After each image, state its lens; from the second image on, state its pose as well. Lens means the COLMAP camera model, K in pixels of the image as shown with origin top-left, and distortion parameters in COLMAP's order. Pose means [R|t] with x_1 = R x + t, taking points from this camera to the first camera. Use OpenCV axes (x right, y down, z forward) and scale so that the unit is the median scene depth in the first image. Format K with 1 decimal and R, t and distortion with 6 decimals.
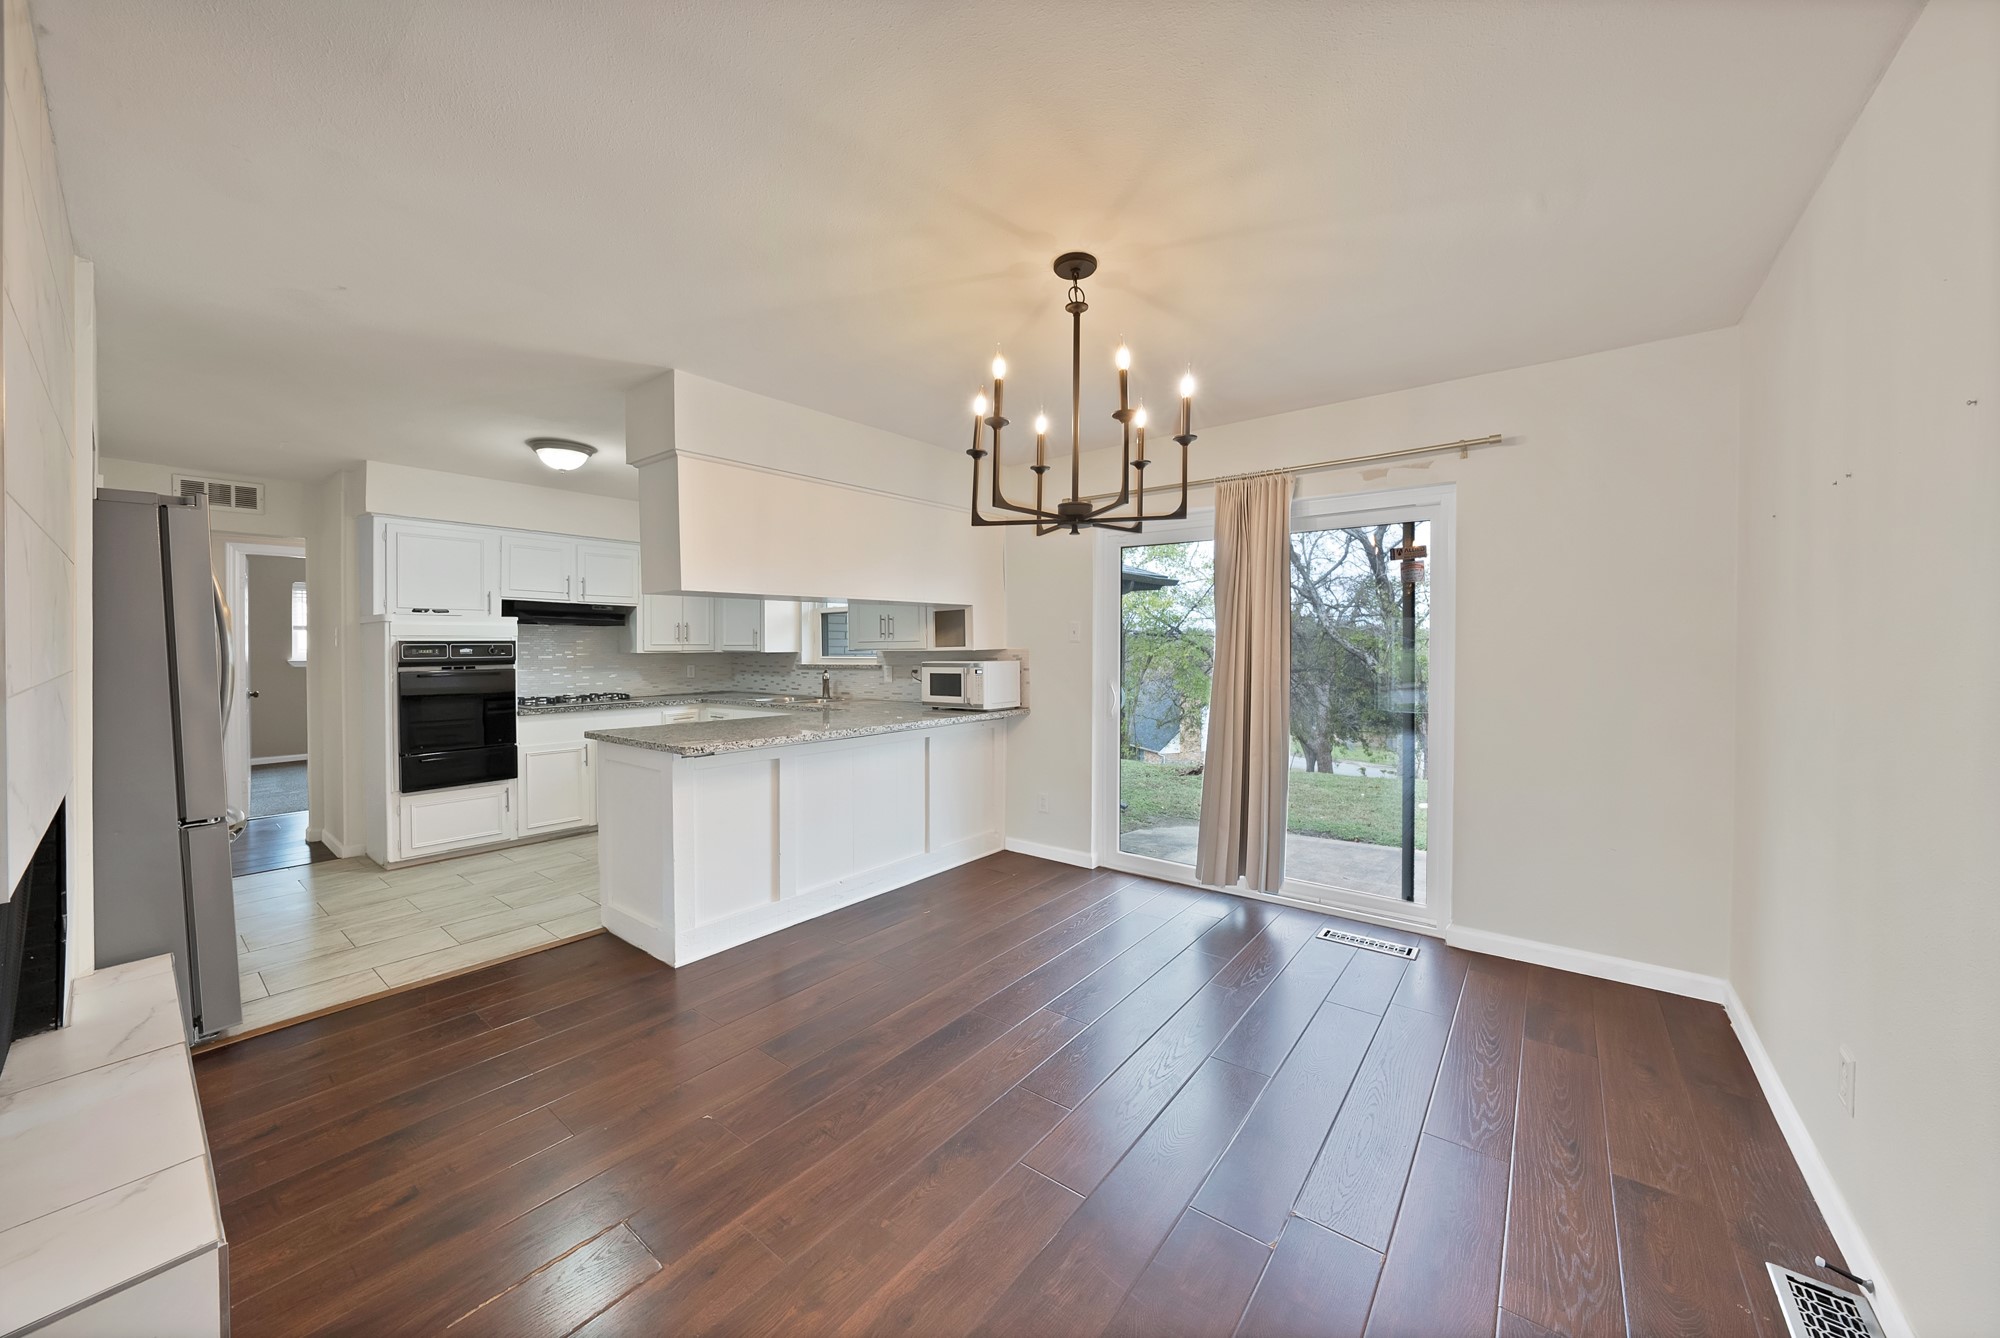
lens RADIAL K [[720.8, 0, 972.4], [0, 720.8, 653.8], [0, 0, 1]] dist [-0.010267, 0.000138]
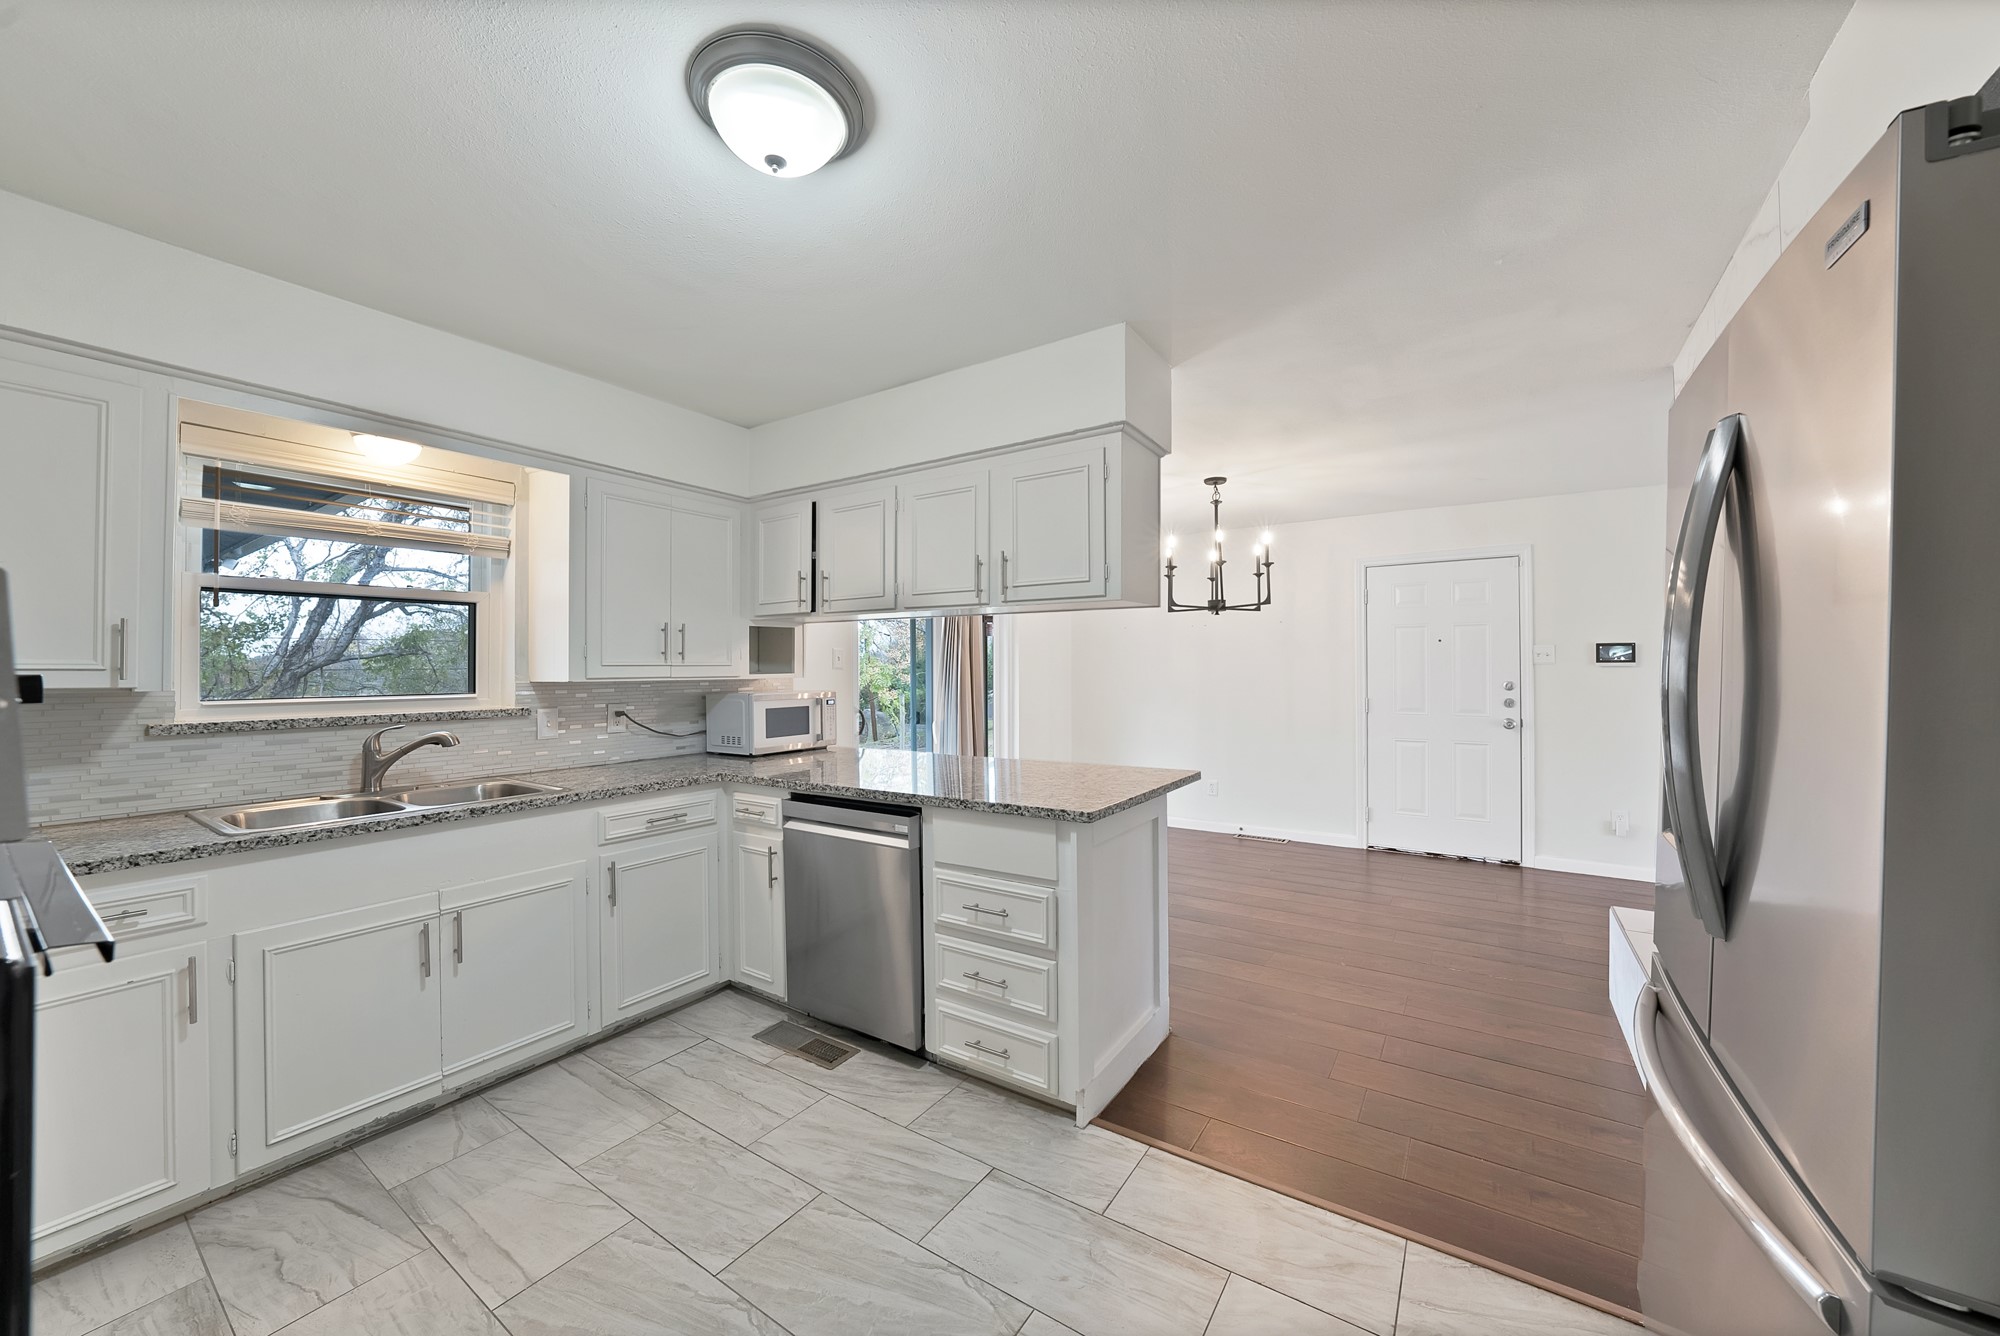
lens RADIAL K [[714.5, 0, 991.8], [0, 714.5, 663.8], [0, 0, 1]] dist [-0.011934, 0.000363]
pose [[-0.068454, 0.009789, 0.997606, -0.827570], [0.008182, 0.999924, -0.009250, -0.011635], [-0.997621, 0.007529, -0.068529, 0.824259]]
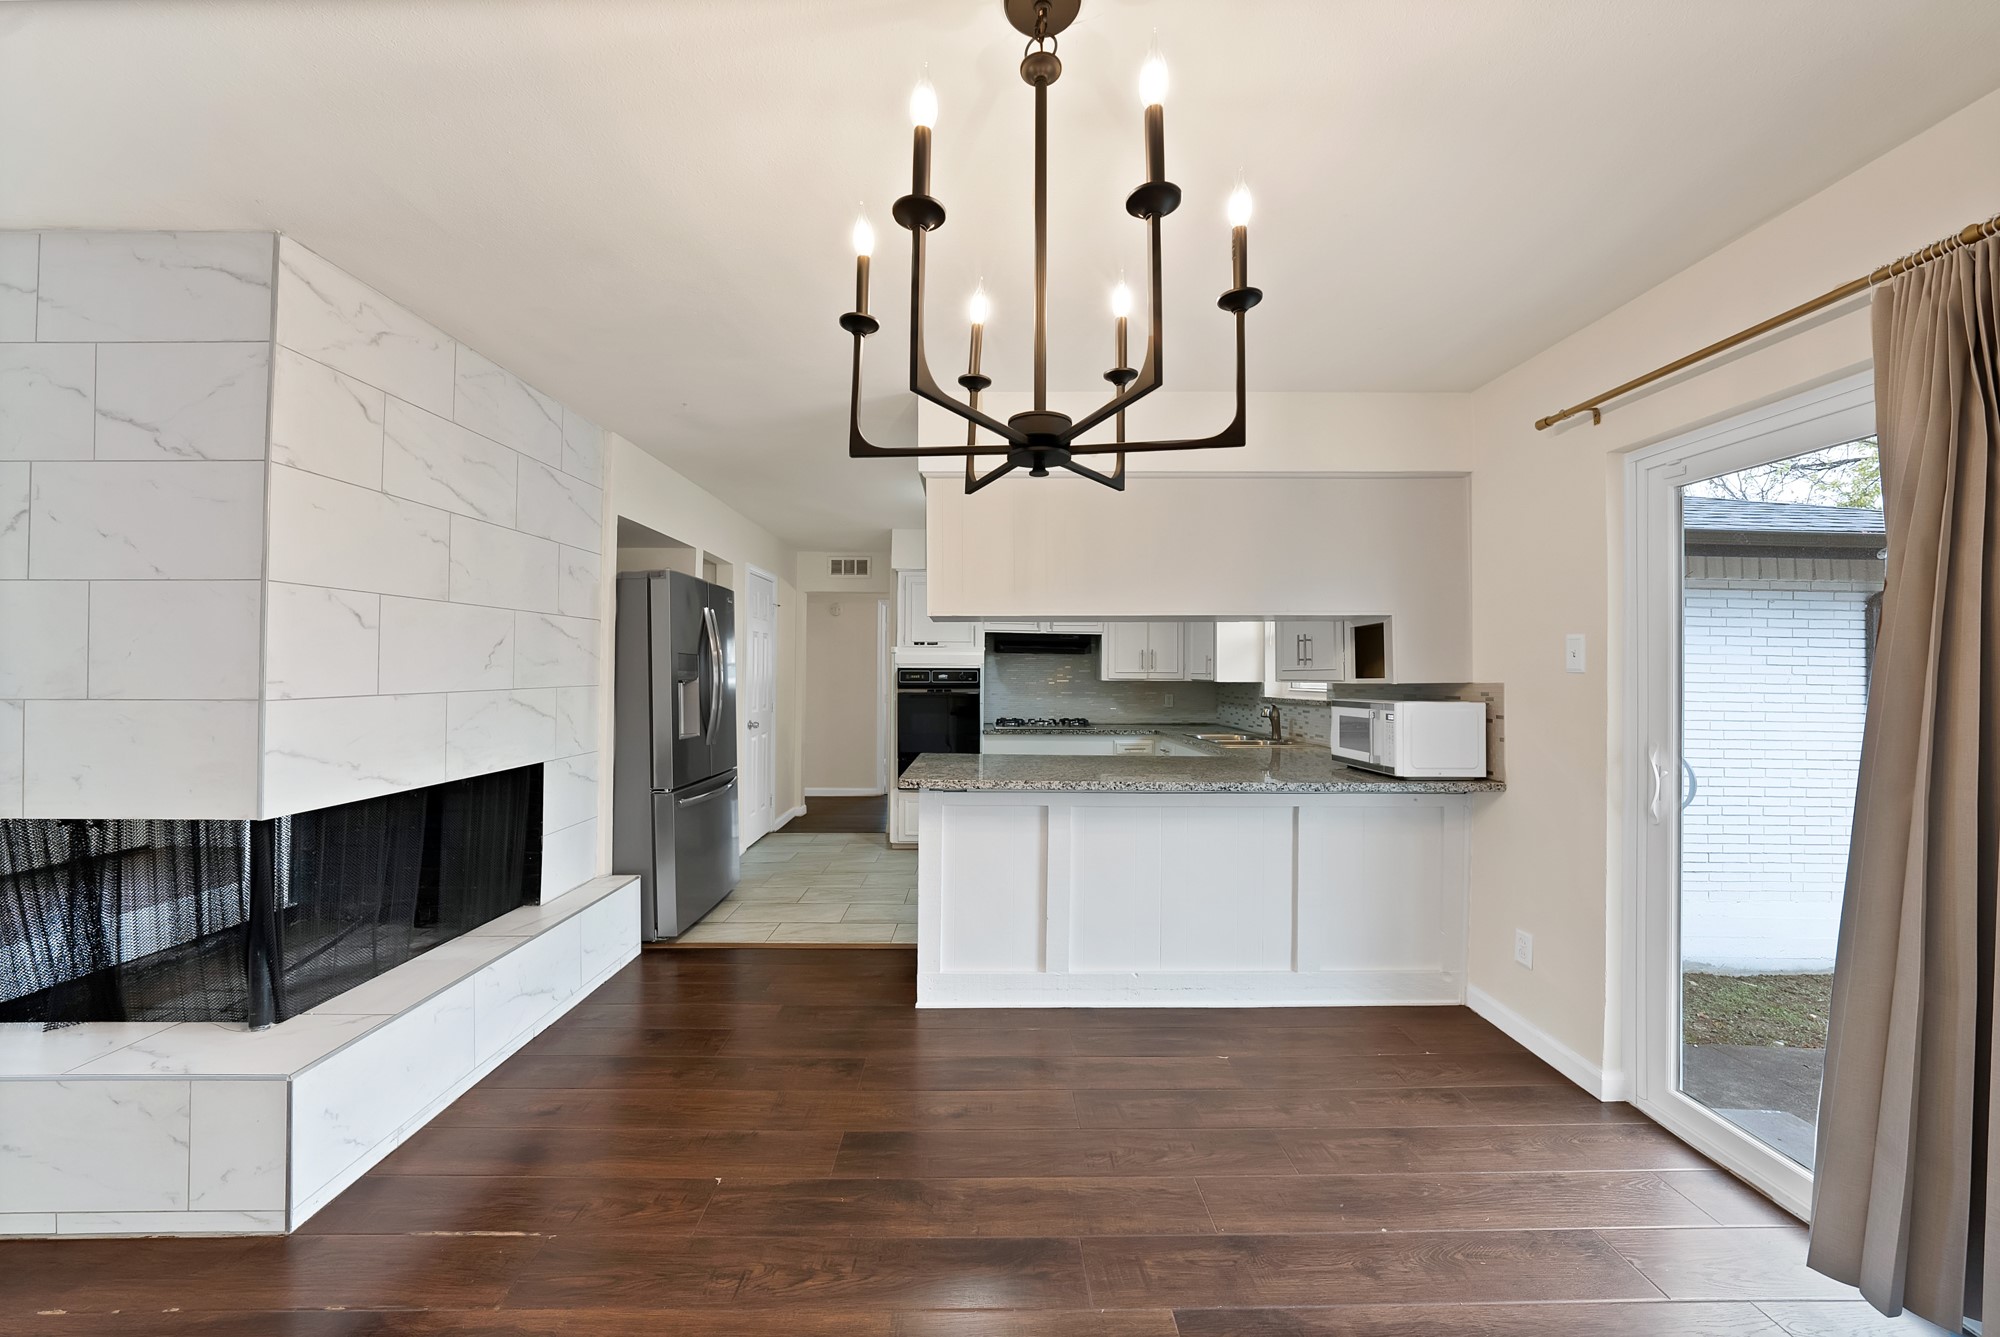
lens RADIAL K [[714.5, 0, 991.8], [0, 714.5, 664.3], [0, 0, 1]] dist [-0.011934, 0.000363]
pose [[0.648575, -0.002860, -0.761146, 0.252162], [-0.015434, 0.999738, -0.016908, -0.005821], [0.760995, 0.022714, 0.648361, 0.294966]]
